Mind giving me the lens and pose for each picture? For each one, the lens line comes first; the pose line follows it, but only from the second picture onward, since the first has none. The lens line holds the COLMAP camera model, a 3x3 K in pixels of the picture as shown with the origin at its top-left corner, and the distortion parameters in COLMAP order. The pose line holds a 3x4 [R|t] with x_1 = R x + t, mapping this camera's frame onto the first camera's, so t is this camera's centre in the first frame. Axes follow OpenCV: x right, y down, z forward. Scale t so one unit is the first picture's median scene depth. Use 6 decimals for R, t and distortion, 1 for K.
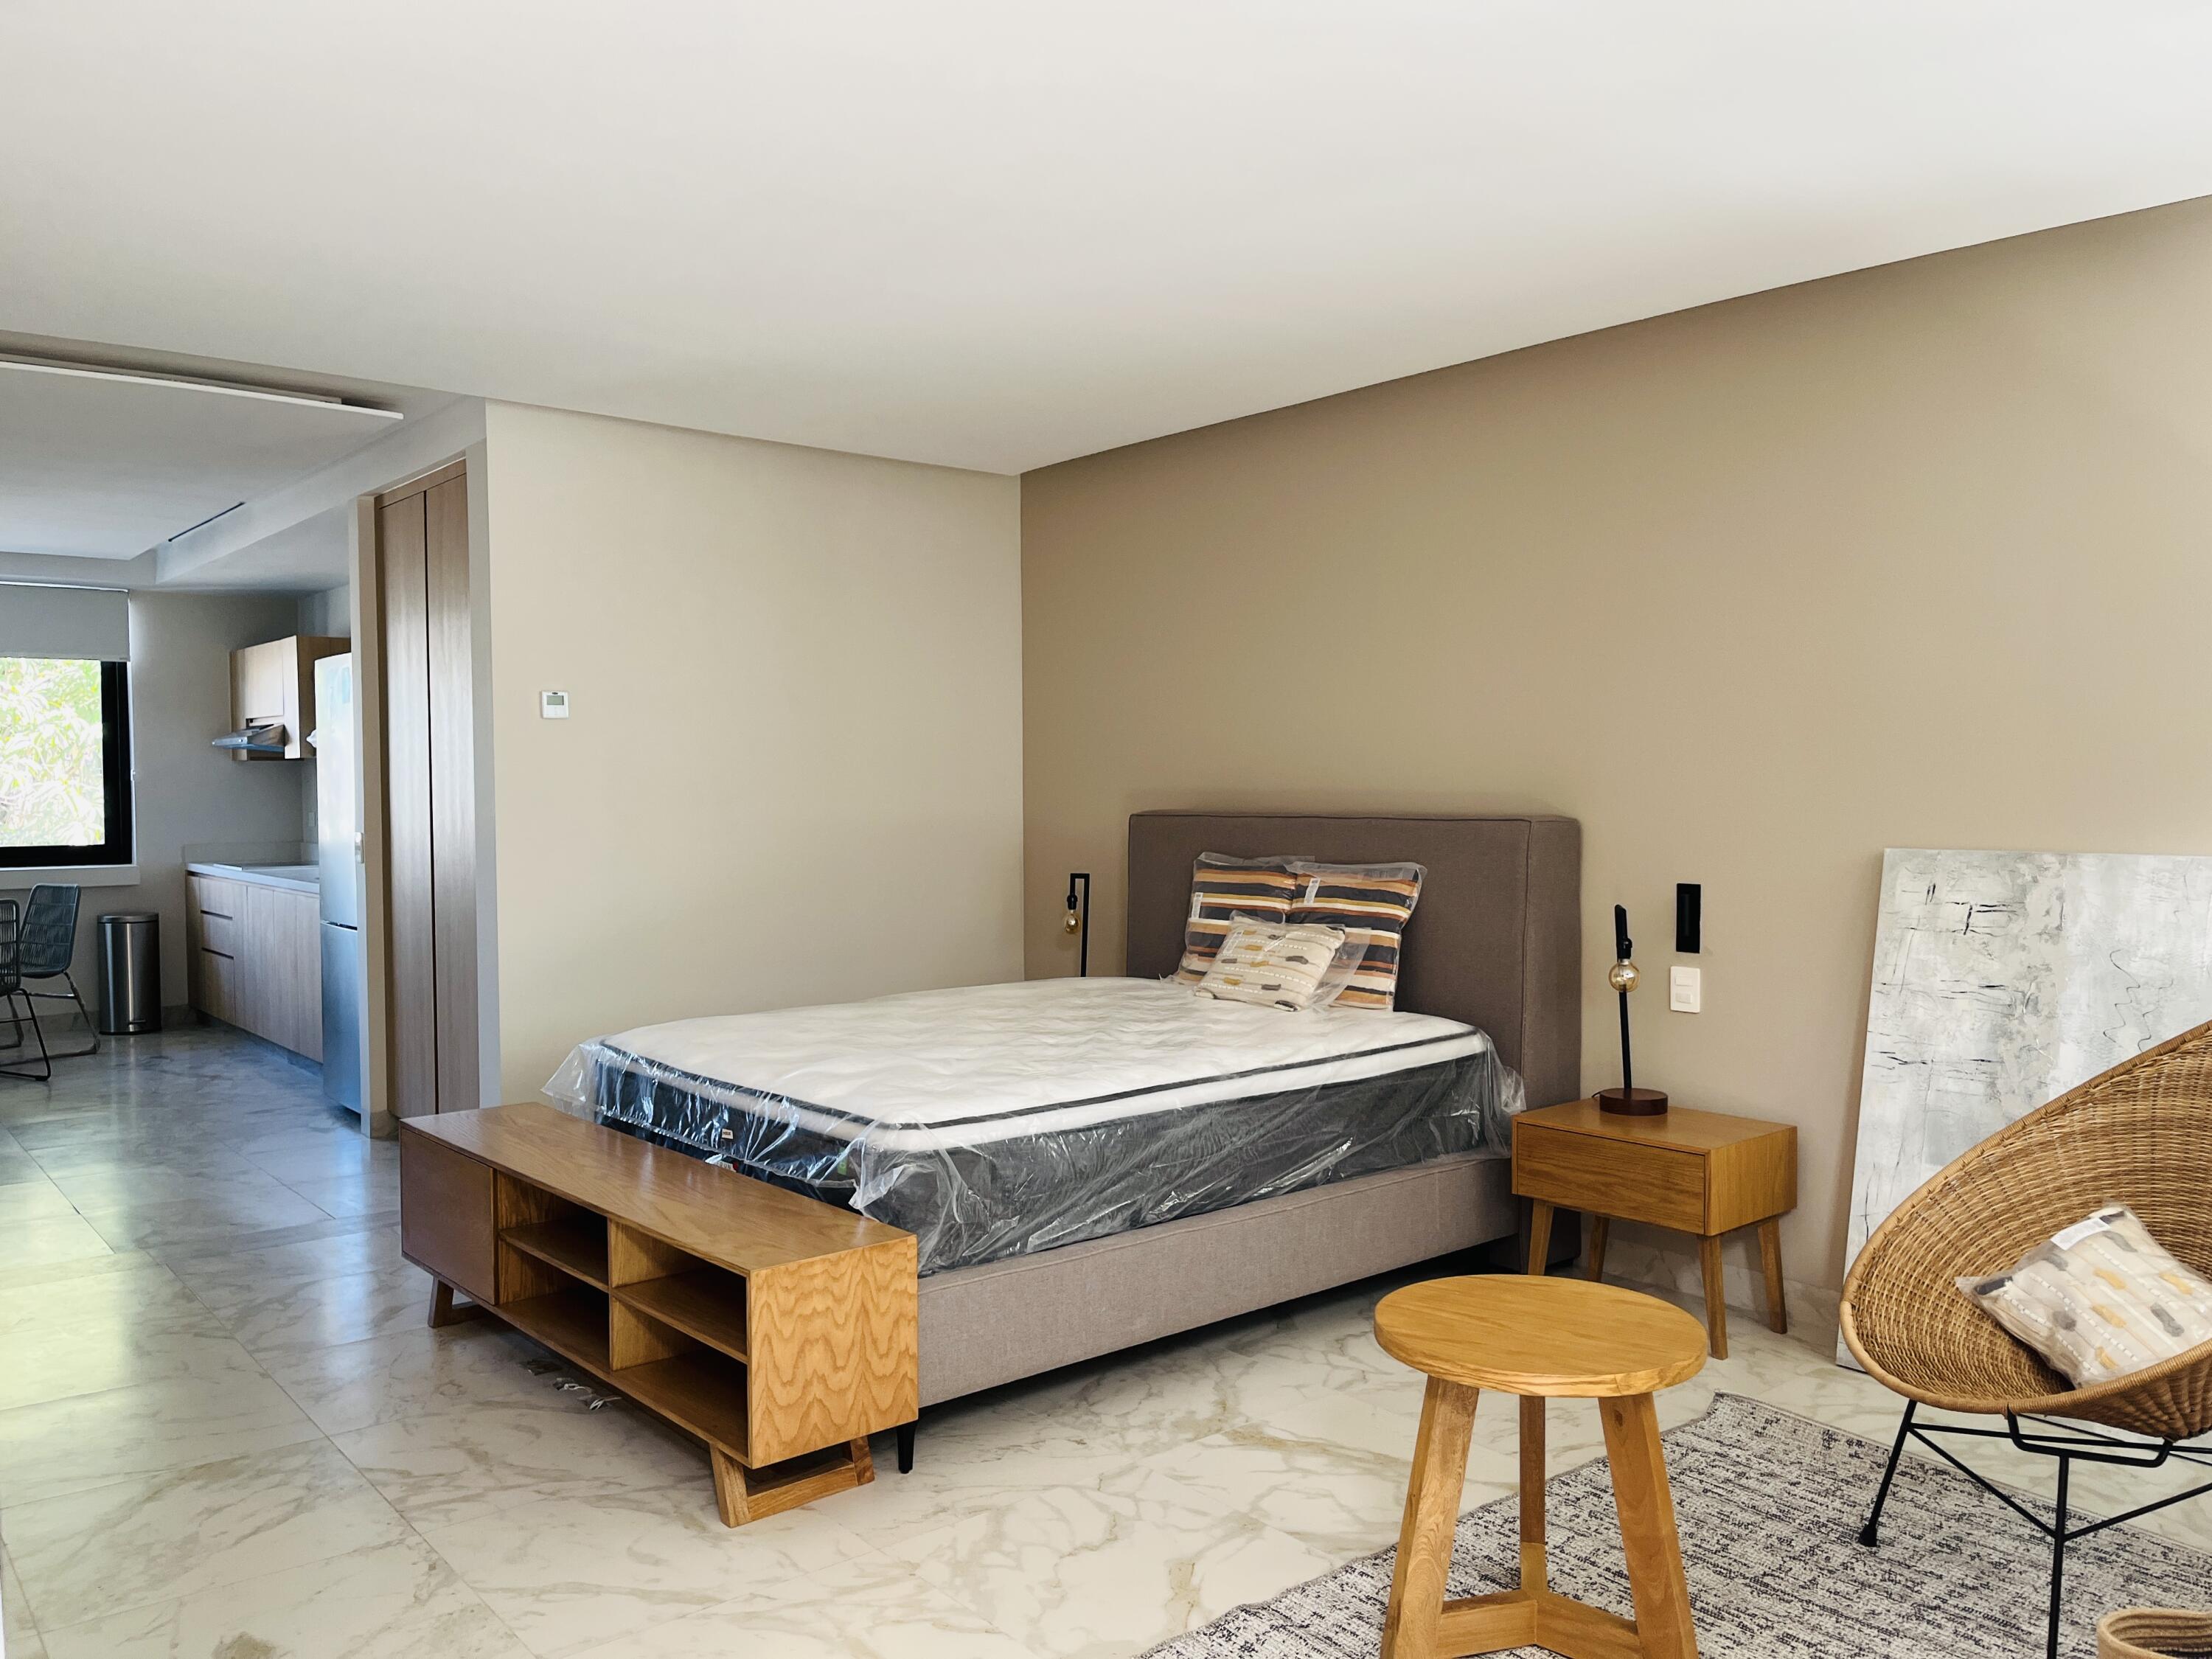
lens RADIAL K [[1680.3, 0, 1109.6], [0, 1680.3, 850.8], [0, 0, 1]] dist [0.076695, -0.113386]
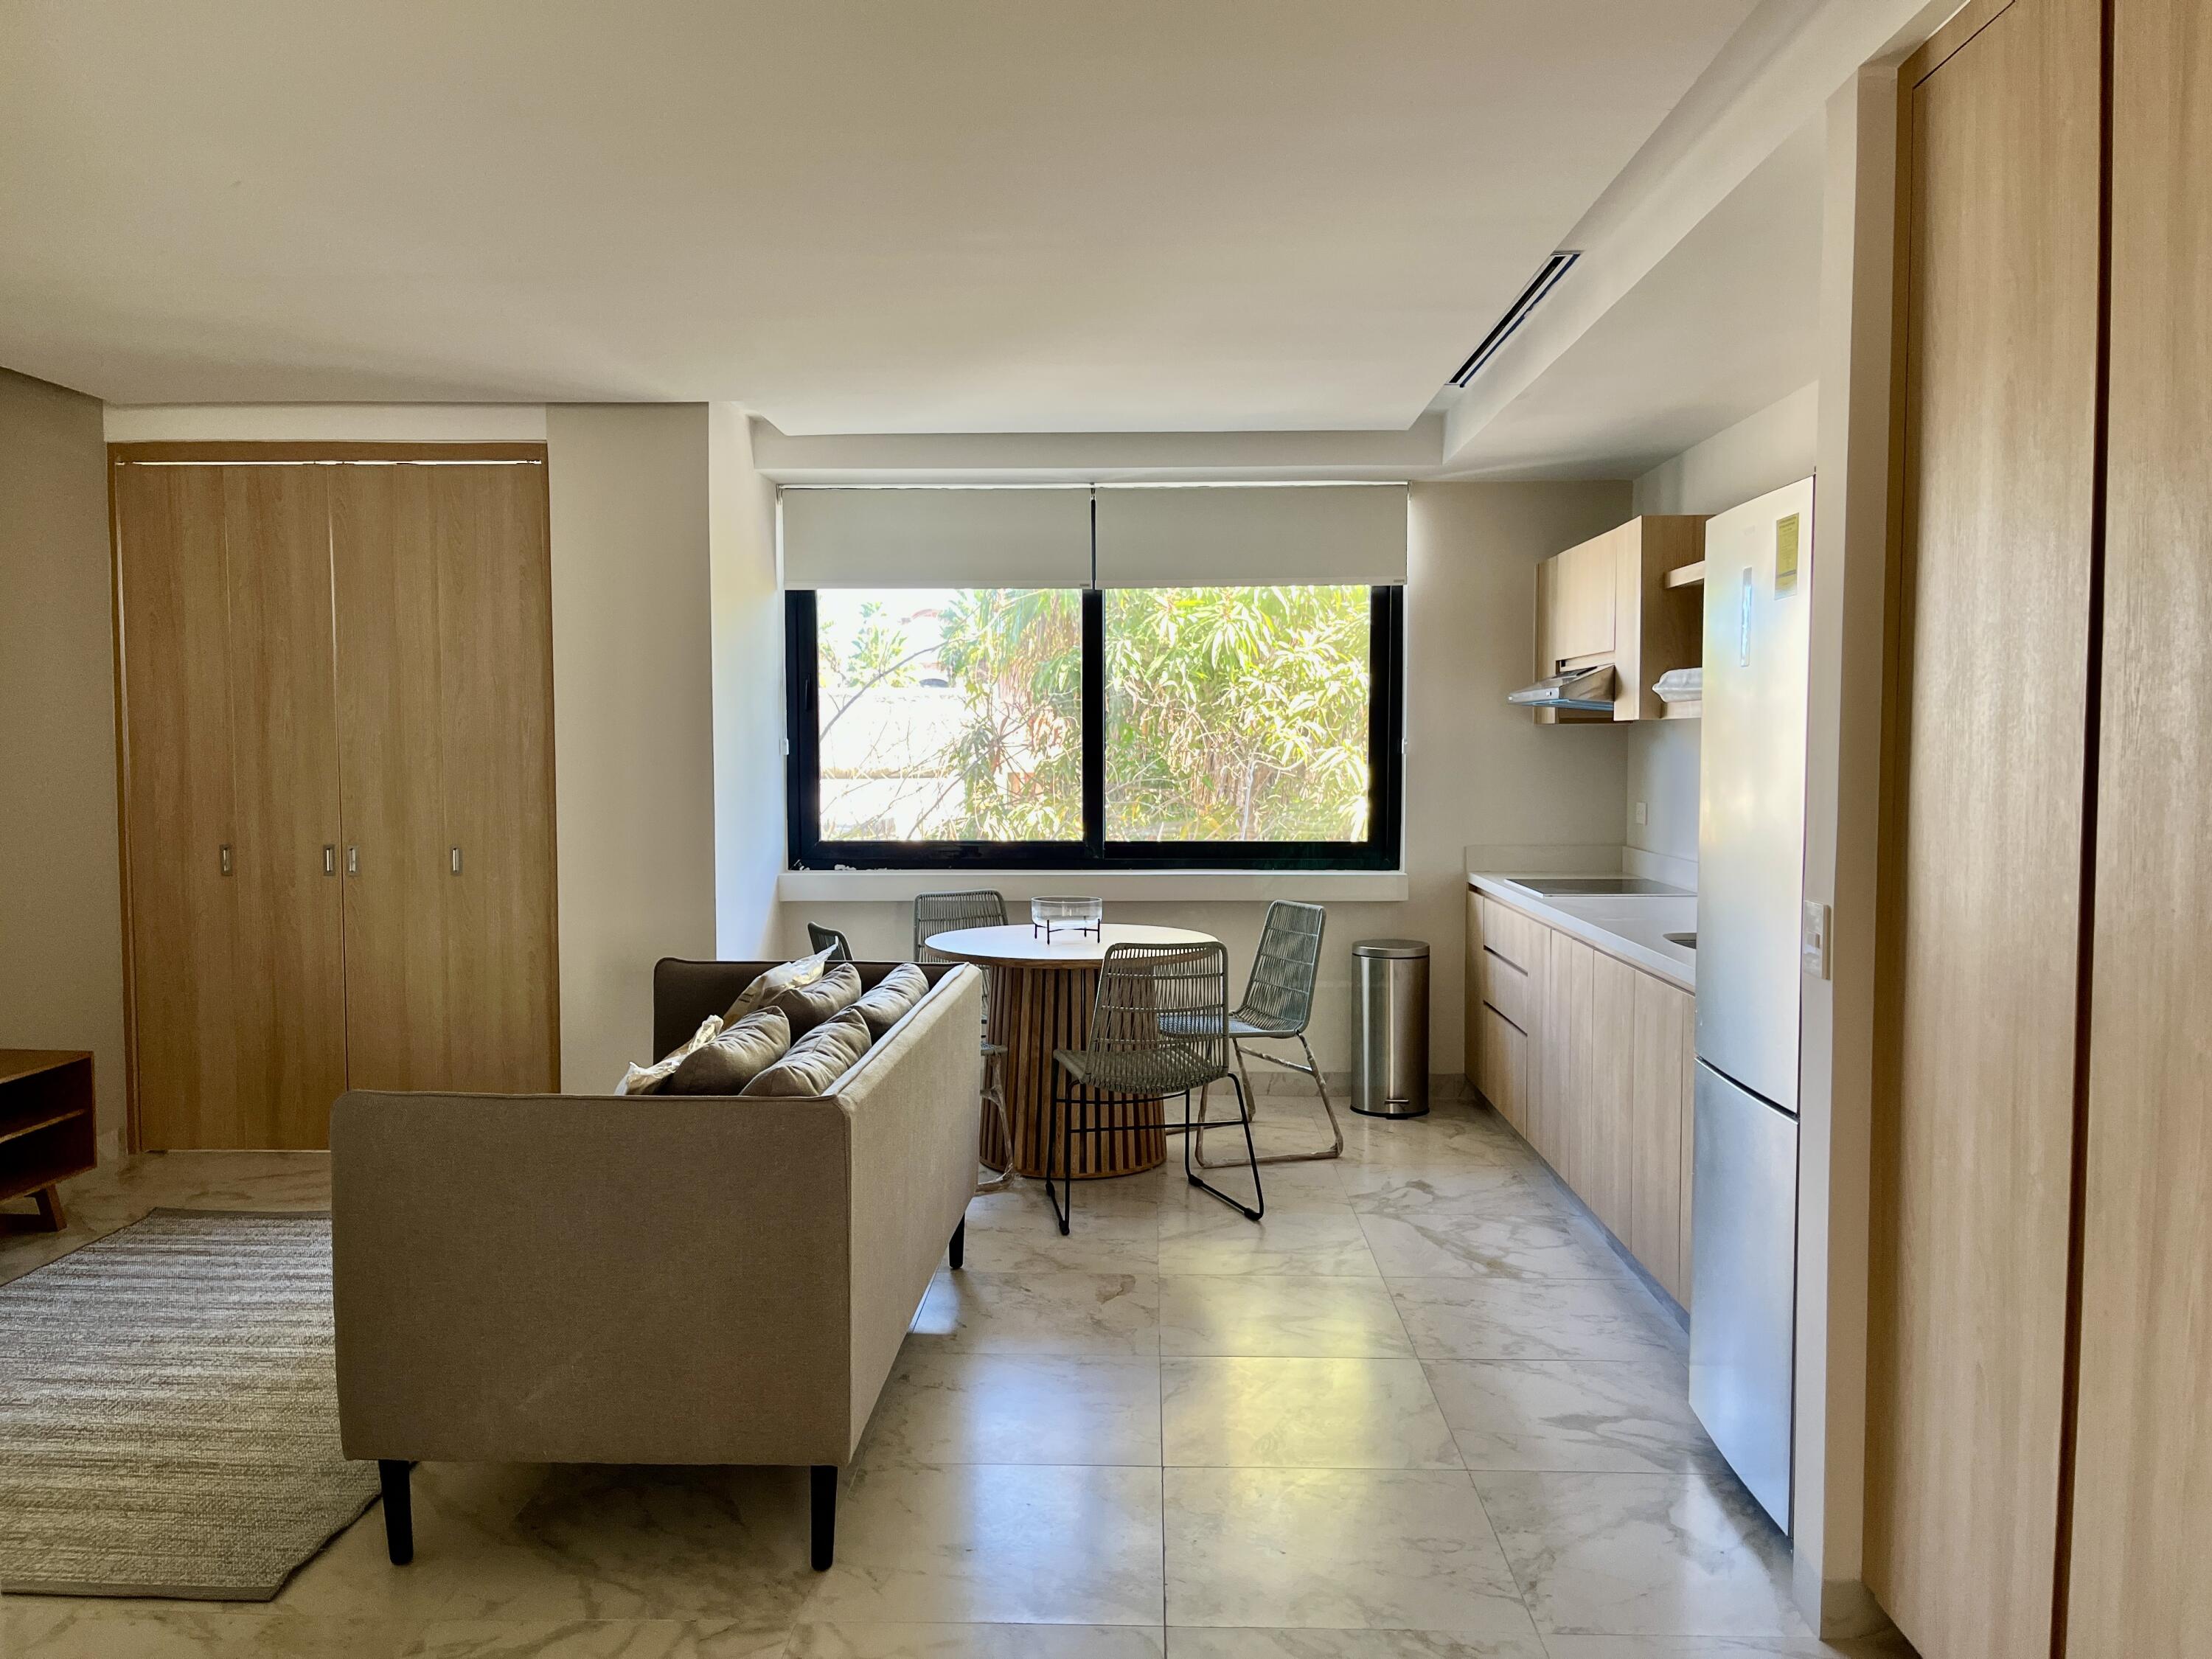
lens RADIAL K [[1680.3, 0, 1109.6], [0, 1680.3, 850.8], [0, 0, 1]] dist [0.076695, -0.113386]
pose [[0.753794, 0.045238, -0.655552, -0.207382], [-0.027925, 0.998932, 0.036824, -0.023461], [0.656517, -0.009452, 0.754252, 0.395311]]
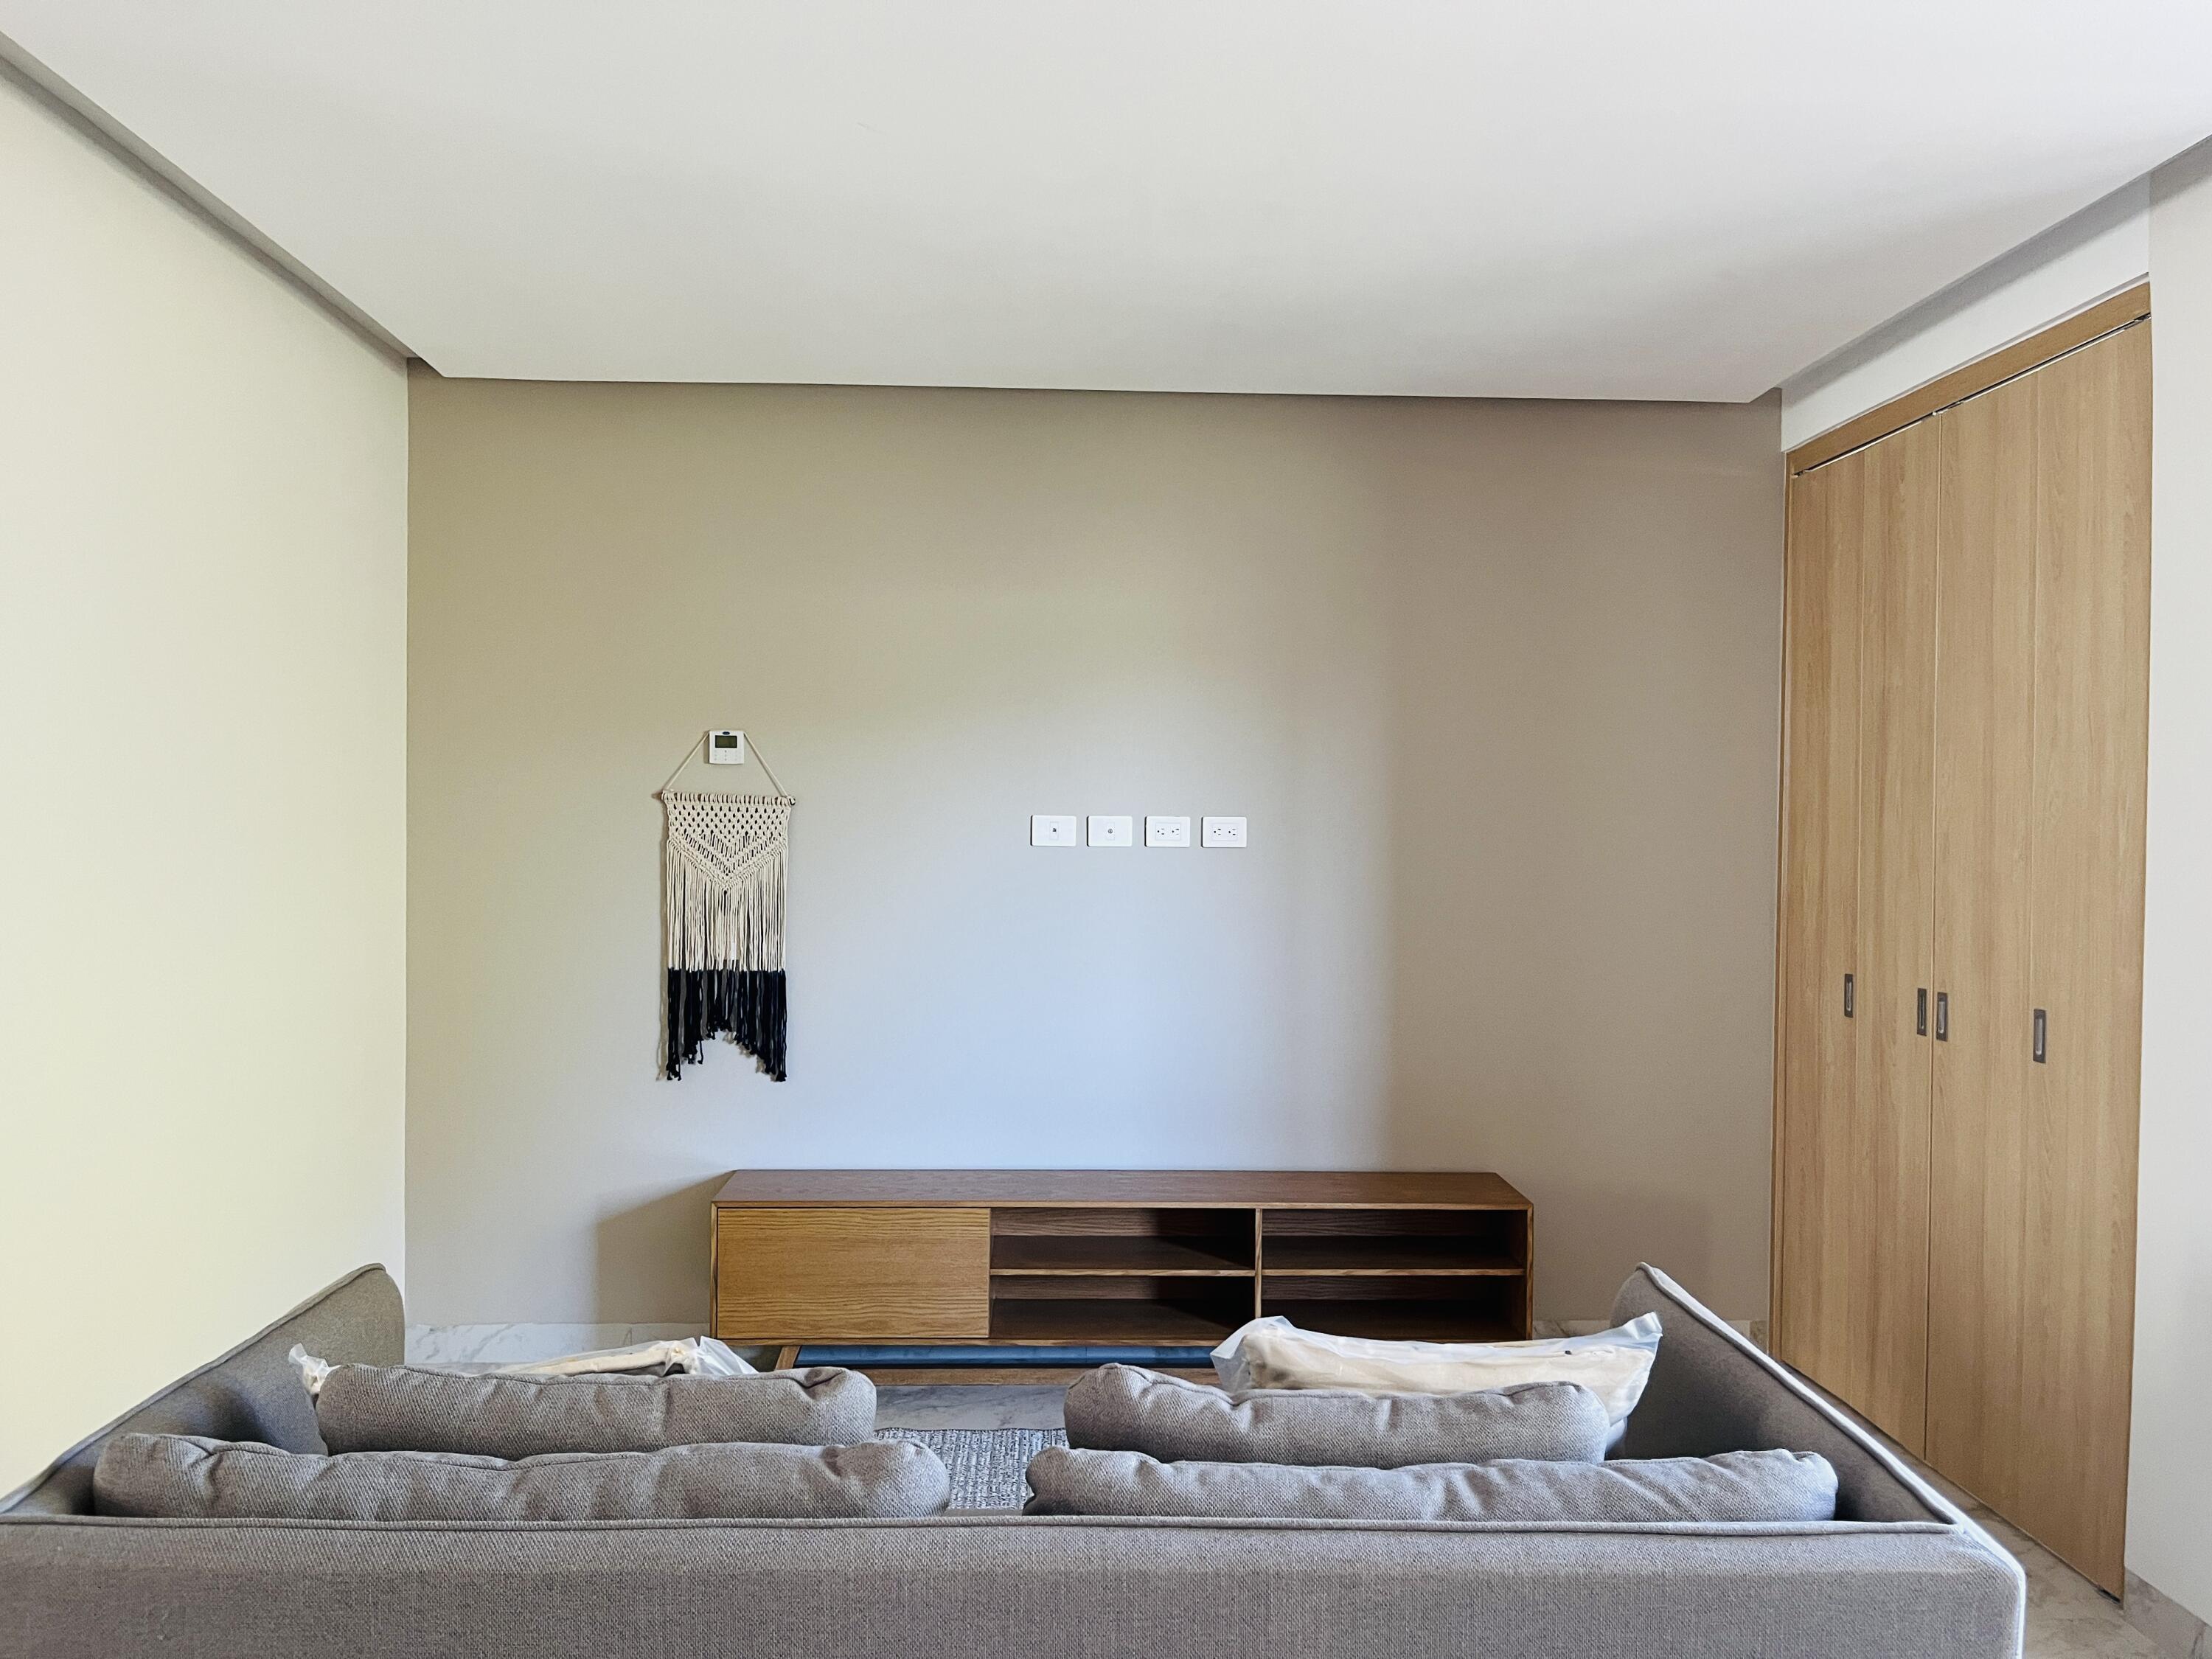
lens RADIAL K [[1680.3, 0, 1109.6], [0, 1680.3, 850.8], [0, 0, 1]] dist [0.076695, -0.113386]
pose [[-0.599845, 0.009144, -0.800064, -0.381556], [-0.042882, 0.998130, 0.043557, -0.037470], [0.798967, 0.060436, -0.598331, 0.759119]]
